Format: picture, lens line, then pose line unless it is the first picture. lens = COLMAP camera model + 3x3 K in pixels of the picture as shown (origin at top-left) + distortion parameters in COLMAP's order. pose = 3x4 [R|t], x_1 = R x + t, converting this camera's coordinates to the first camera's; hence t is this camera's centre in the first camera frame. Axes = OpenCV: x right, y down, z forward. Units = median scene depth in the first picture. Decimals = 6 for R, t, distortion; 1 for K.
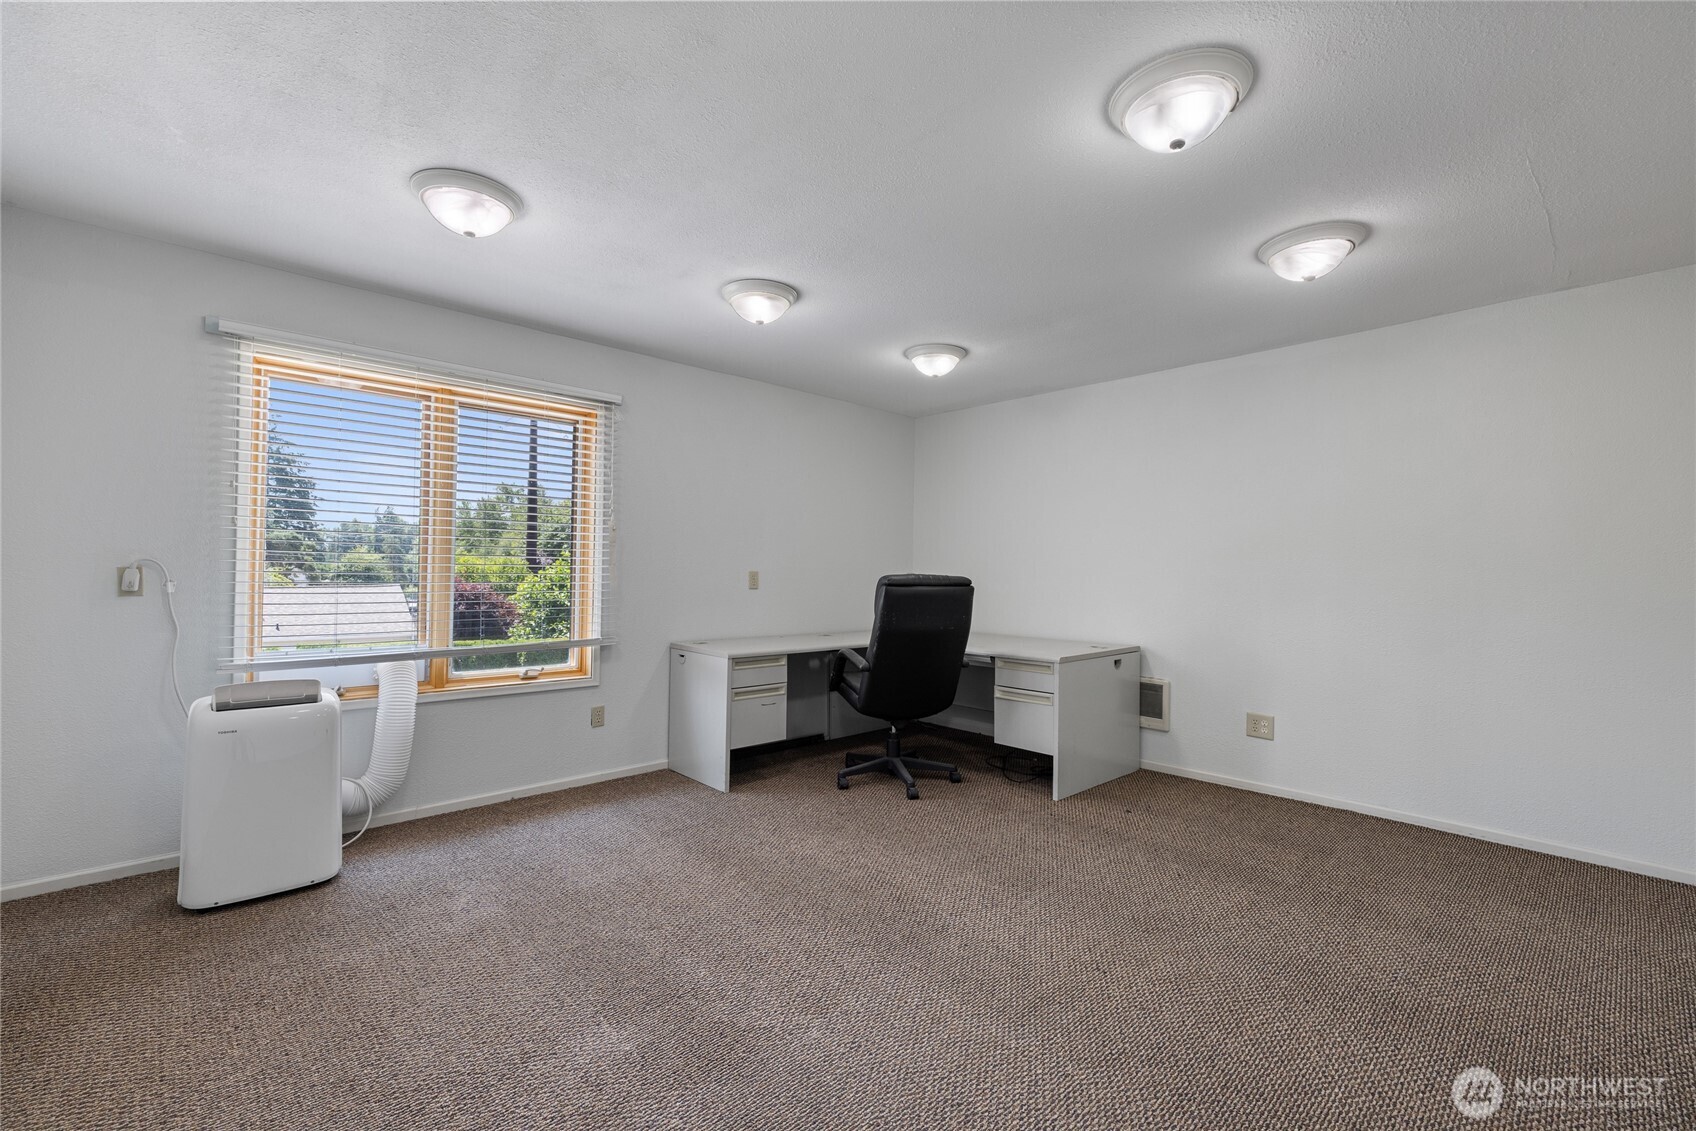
lens RADIAL K [[709.0, 0, 846.5], [0, 709.0, 564.4], [0, 0, 1]] dist [0.002208, -0.000309]
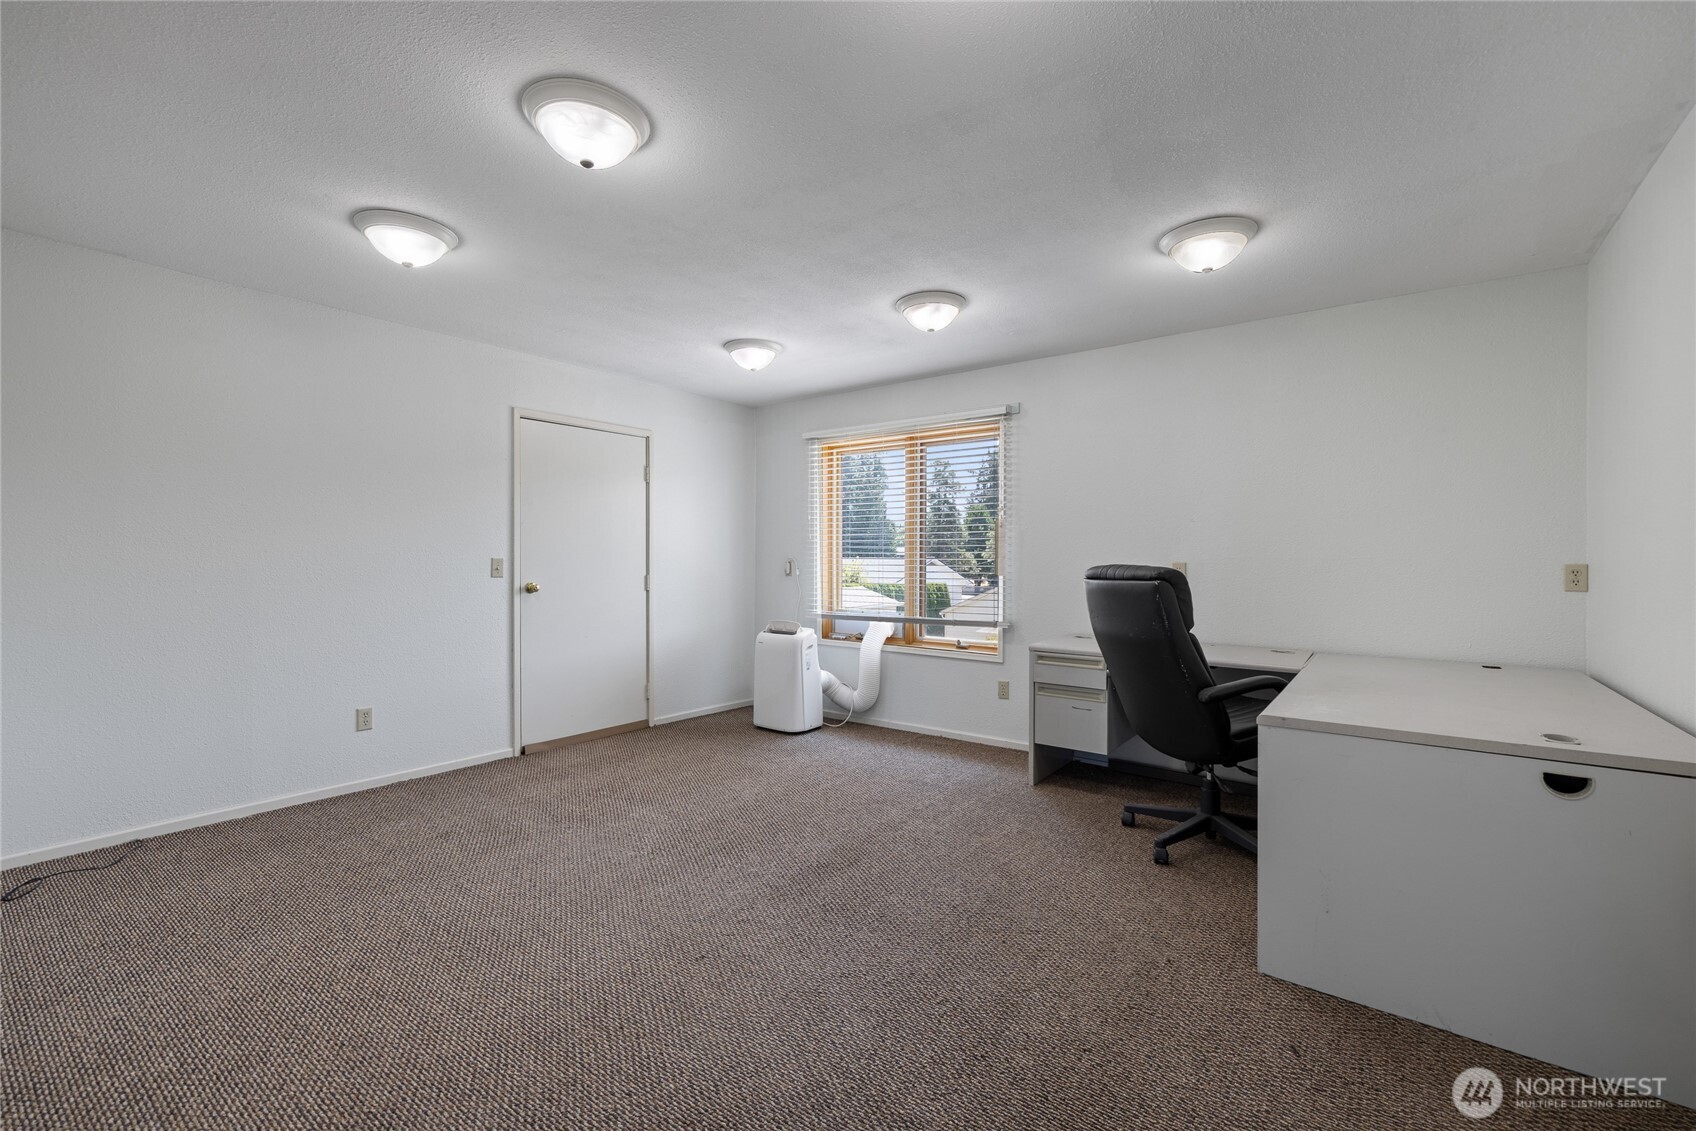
lens RADIAL K [[709.0, 0, 846.5], [0, 709.0, 564.4], [0, 0, 1]] dist [0.002208, -0.000309]
pose [[0.185637, -0.002302, -0.982616, 0.767628], [0.012118, 0.999927, -0.000053, 0.008371], [0.982544, -0.011898, 0.185651, 0.565000]]
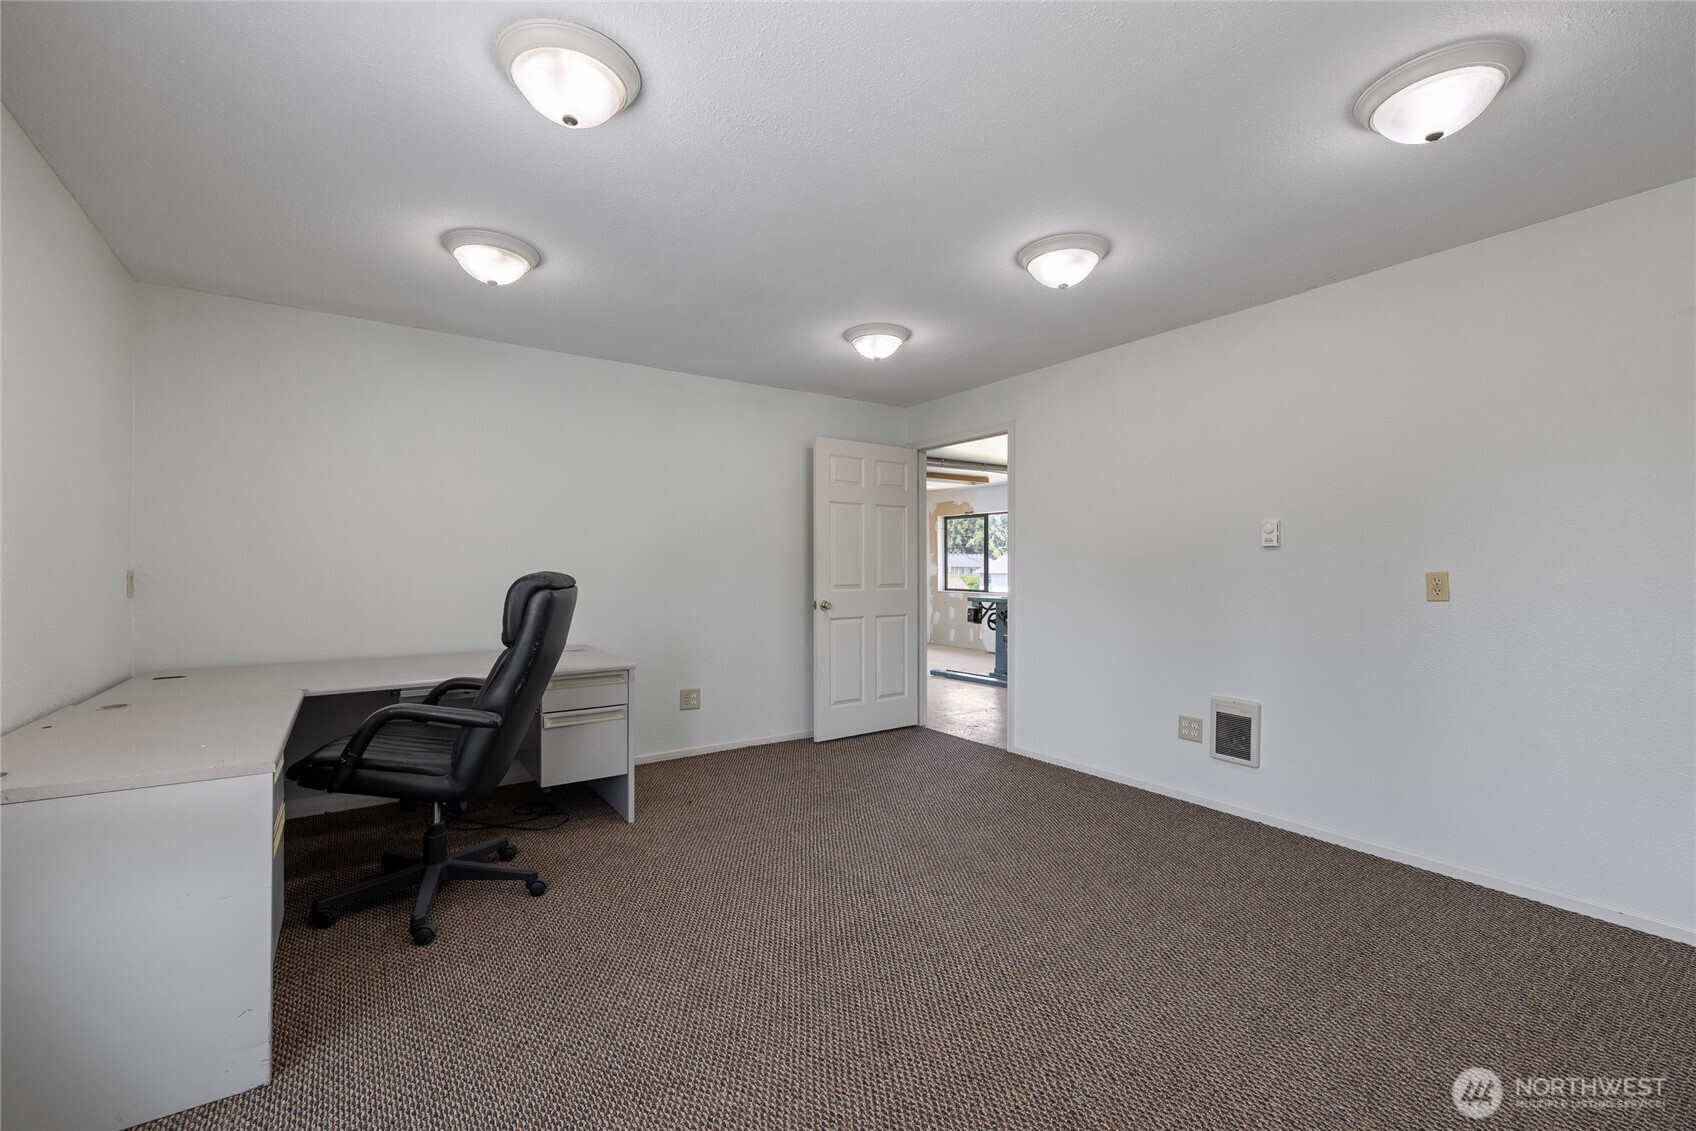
lens RADIAL K [[712.2, 0, 848.0], [0, 712.2, 565.5], [0, 0, 1]] dist [-0.002272, -0.000120]
pose [[0.149934, -0.002997, 0.988691, -0.532882], [-0.007969, 0.999959, 0.004240, 0.003668], [-0.988664, -0.008515, 0.149904, 0.582493]]
